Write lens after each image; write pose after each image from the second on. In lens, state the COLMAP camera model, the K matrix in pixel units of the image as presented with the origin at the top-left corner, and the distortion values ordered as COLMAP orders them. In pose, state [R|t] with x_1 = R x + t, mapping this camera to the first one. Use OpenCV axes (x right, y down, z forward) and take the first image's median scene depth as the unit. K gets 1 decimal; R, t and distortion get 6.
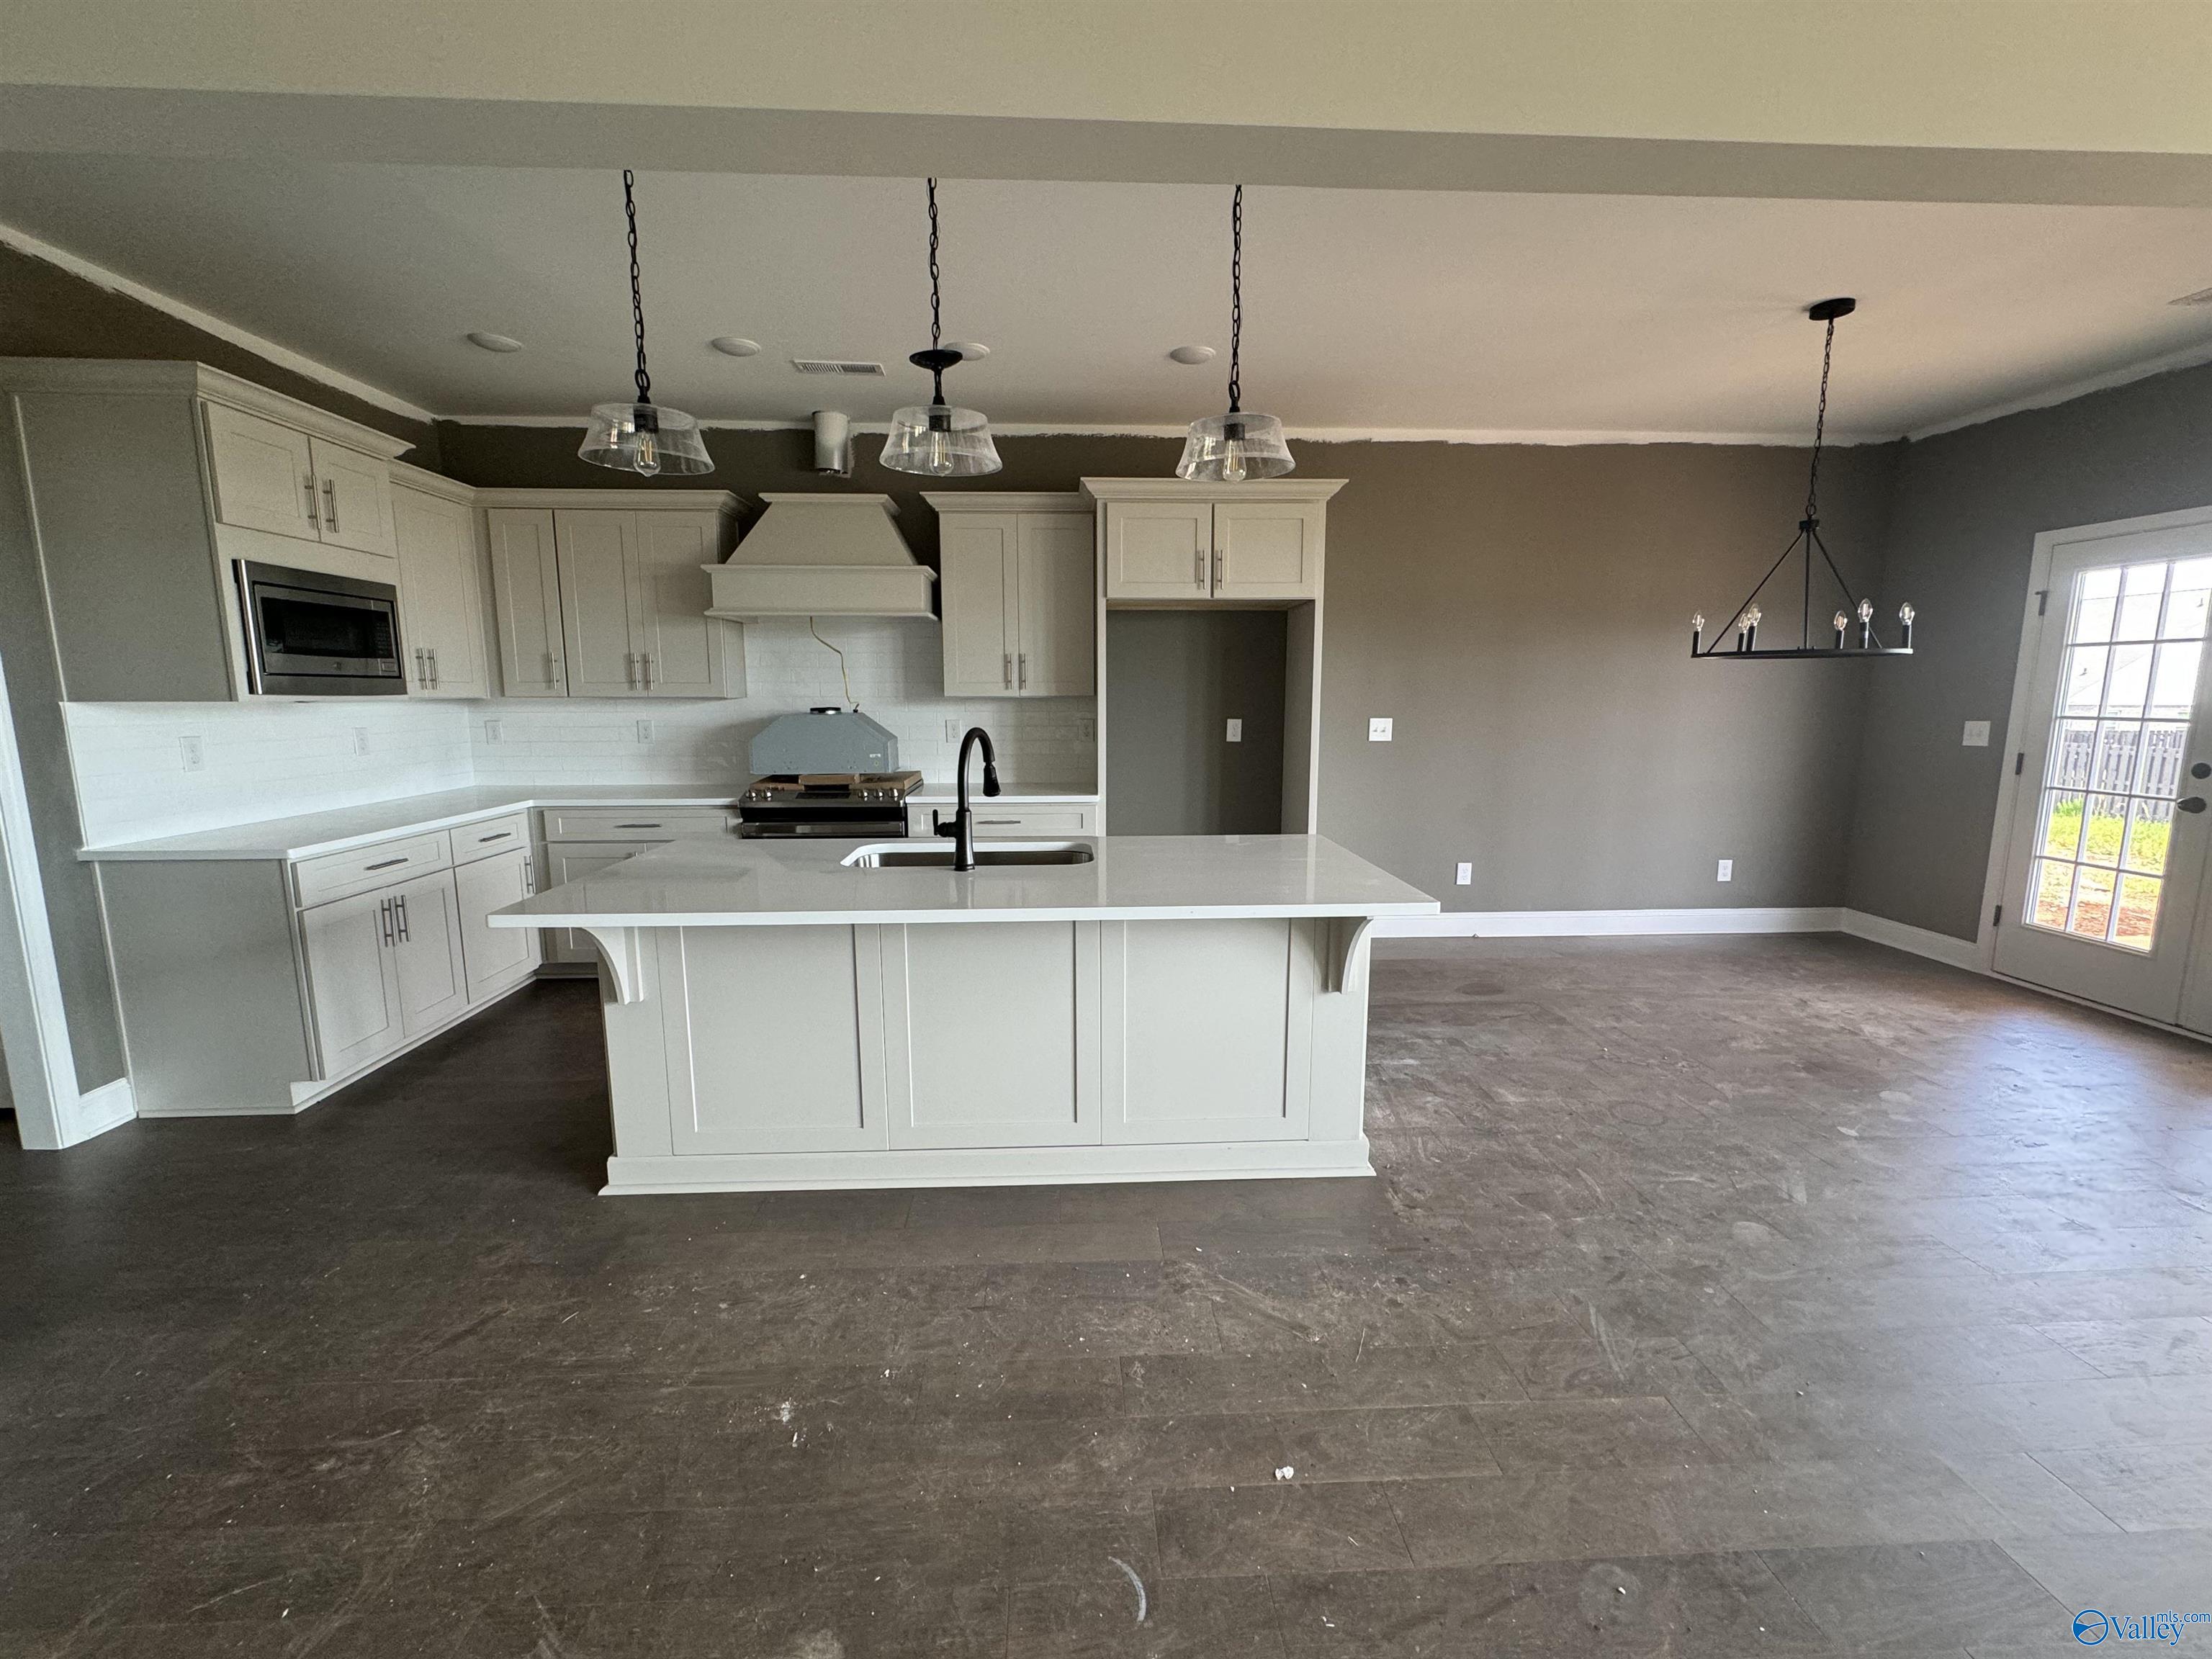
lens RADIAL K [[932.1, 0, 1106.0], [0, 932.1, 829.5], [0, 0, 1]] dist [0.000149, 0.000509]
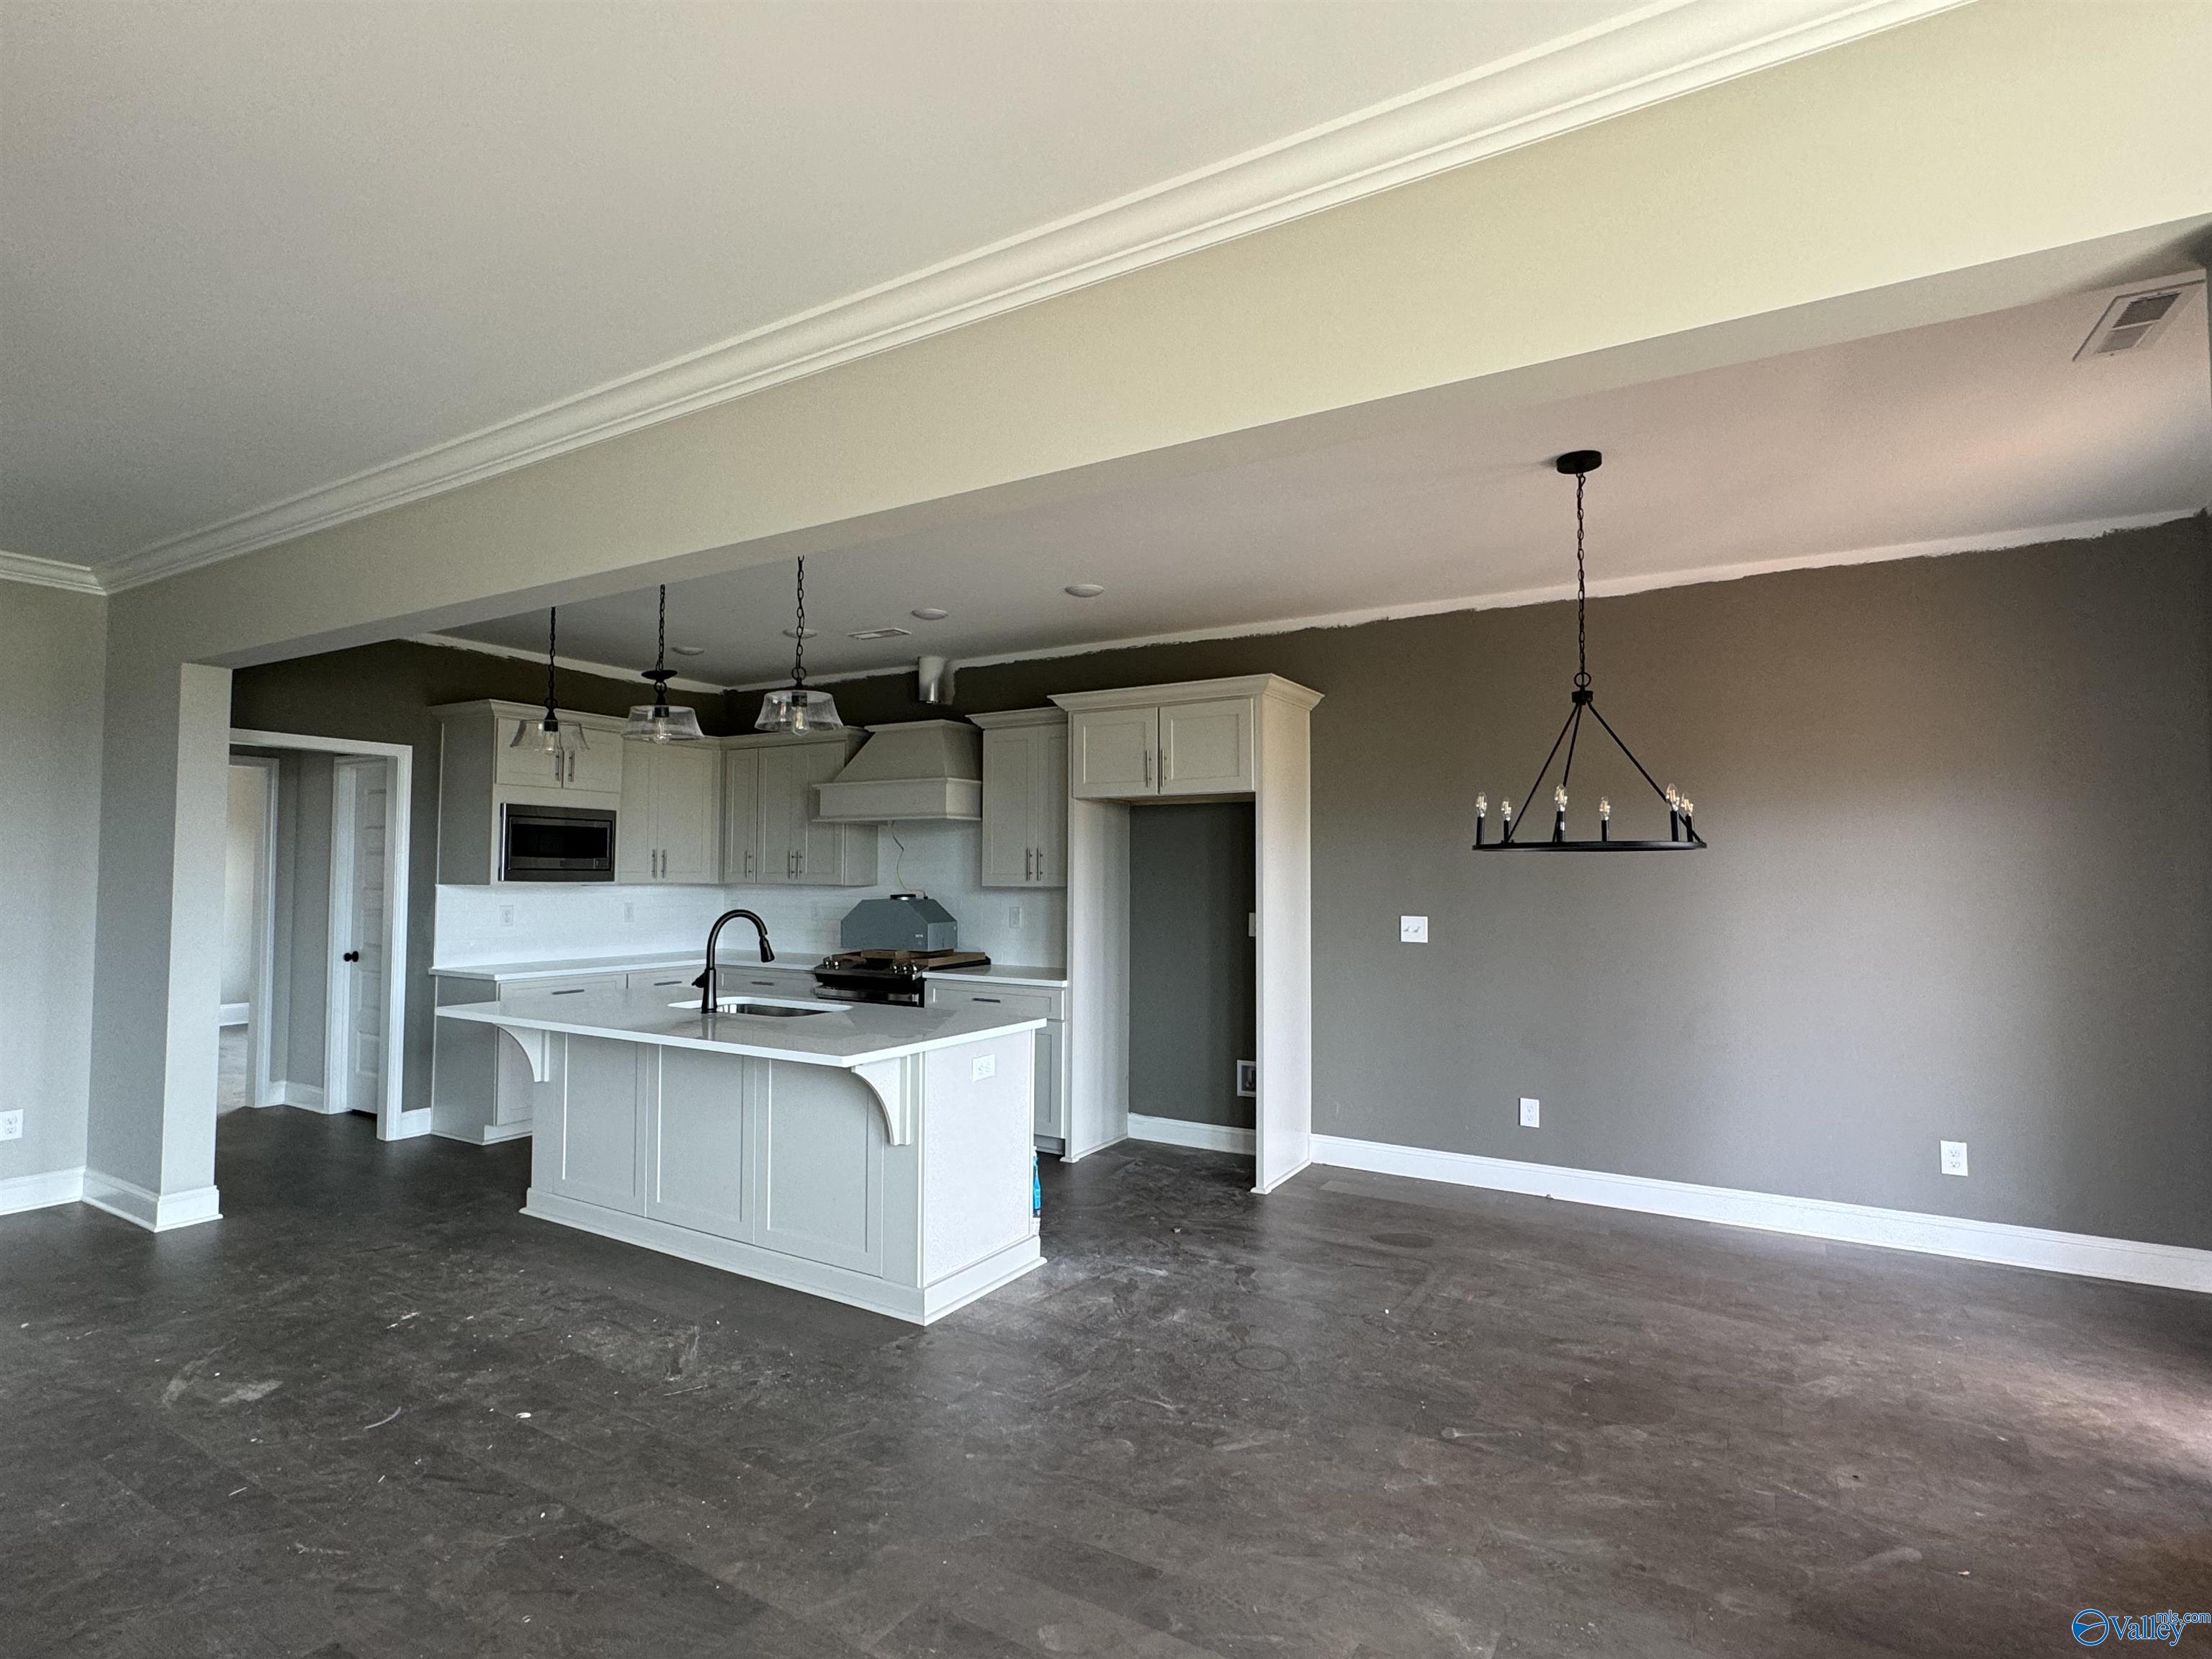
lens RADIAL K [[1126.4, 0, 1106.0], [0, 1126.4, 829.5], [0, 0, 1]] dist [-0.001601, 0.000516]
pose [[0.825974, -0.017301, -0.563442, 0.945266], [-0.089180, 0.982931, -0.160915, -0.005564], [0.556609, 0.183159, 0.810333, -0.044721]]
